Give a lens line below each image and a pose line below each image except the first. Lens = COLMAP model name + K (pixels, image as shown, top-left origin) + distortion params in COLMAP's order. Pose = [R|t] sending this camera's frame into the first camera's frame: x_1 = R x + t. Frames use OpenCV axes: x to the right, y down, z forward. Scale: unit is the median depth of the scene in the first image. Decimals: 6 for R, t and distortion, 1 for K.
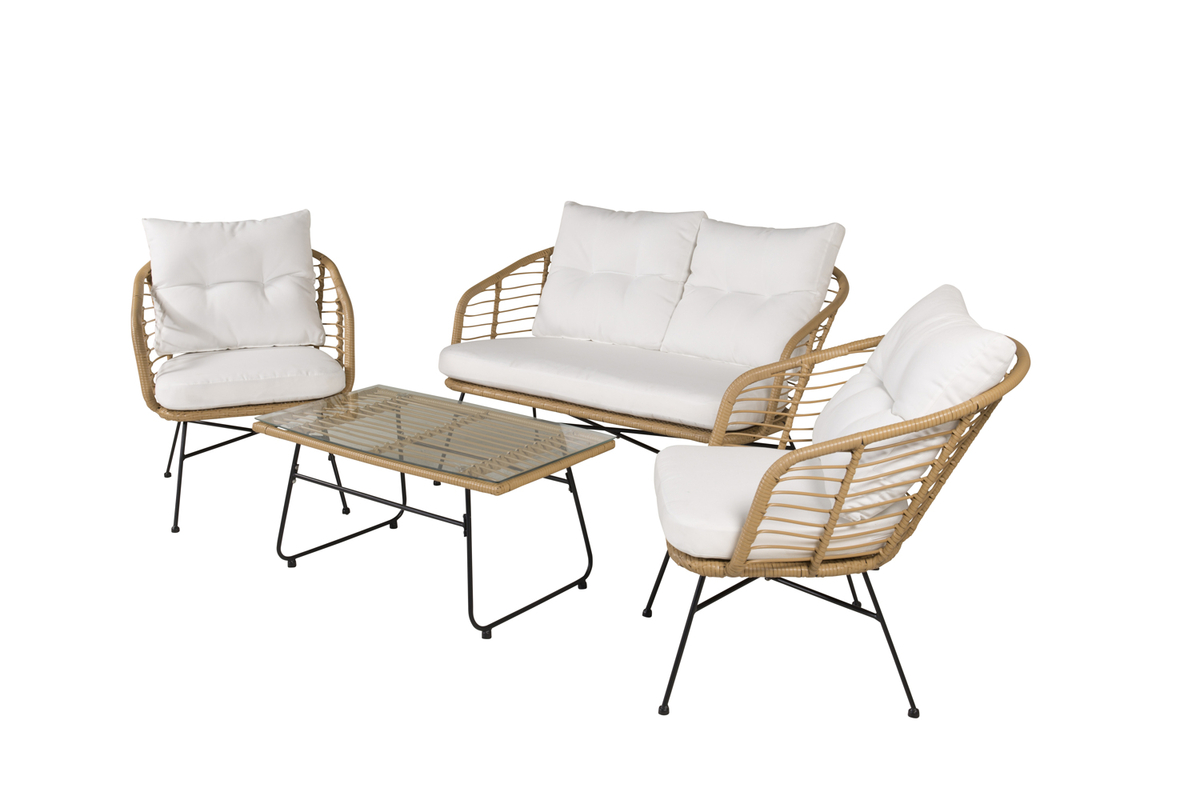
lens RADIAL K [[1241.6, 0, 600.0], [0, 1241.6, 400.0], [0, 0, 1]] dist [-0.001007, -0.005135]
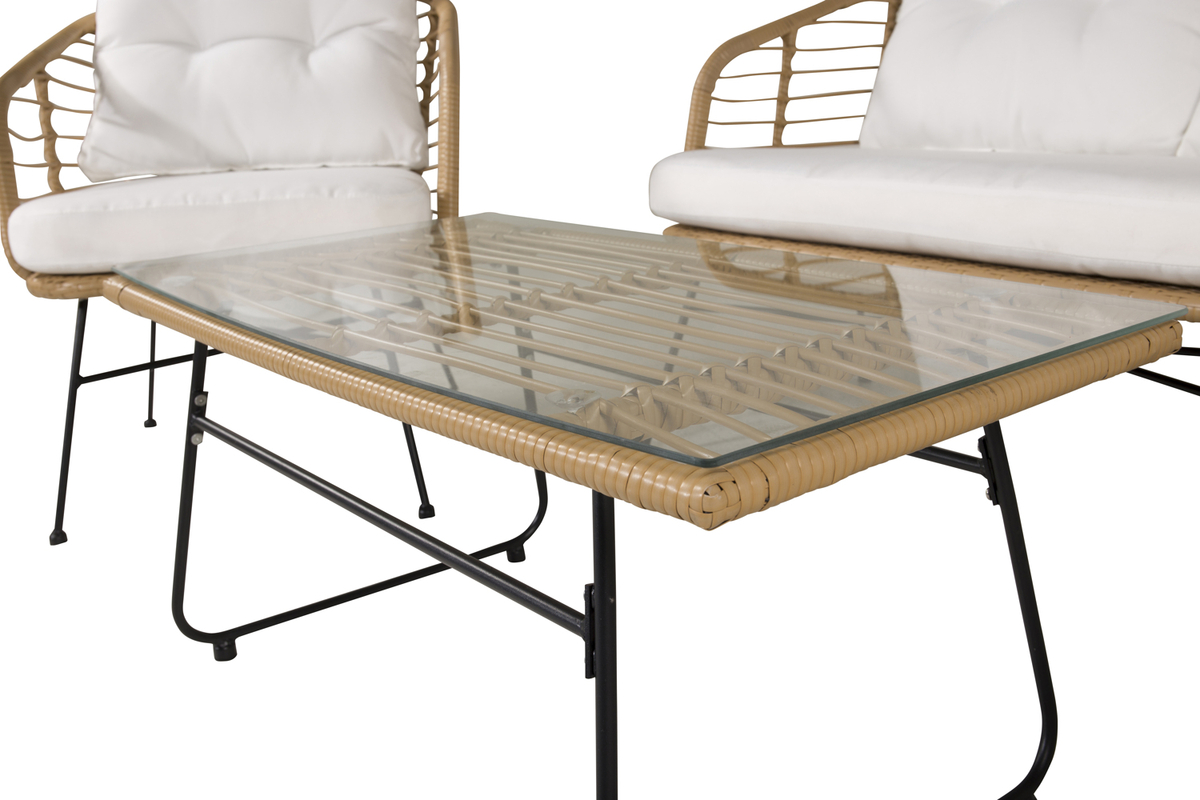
lens RADIAL K [[1241.6, 0, 600.0], [0, 1241.6, 400.0], [0, 0, 1]] dist [-0.001007, -0.005135]
pose [[0.968872, 0.023979, -0.246400, -0.035134], [-0.018965, 0.999562, 0.022701, 0.036876], [0.246836, -0.017321, 0.968902, 0.571795]]
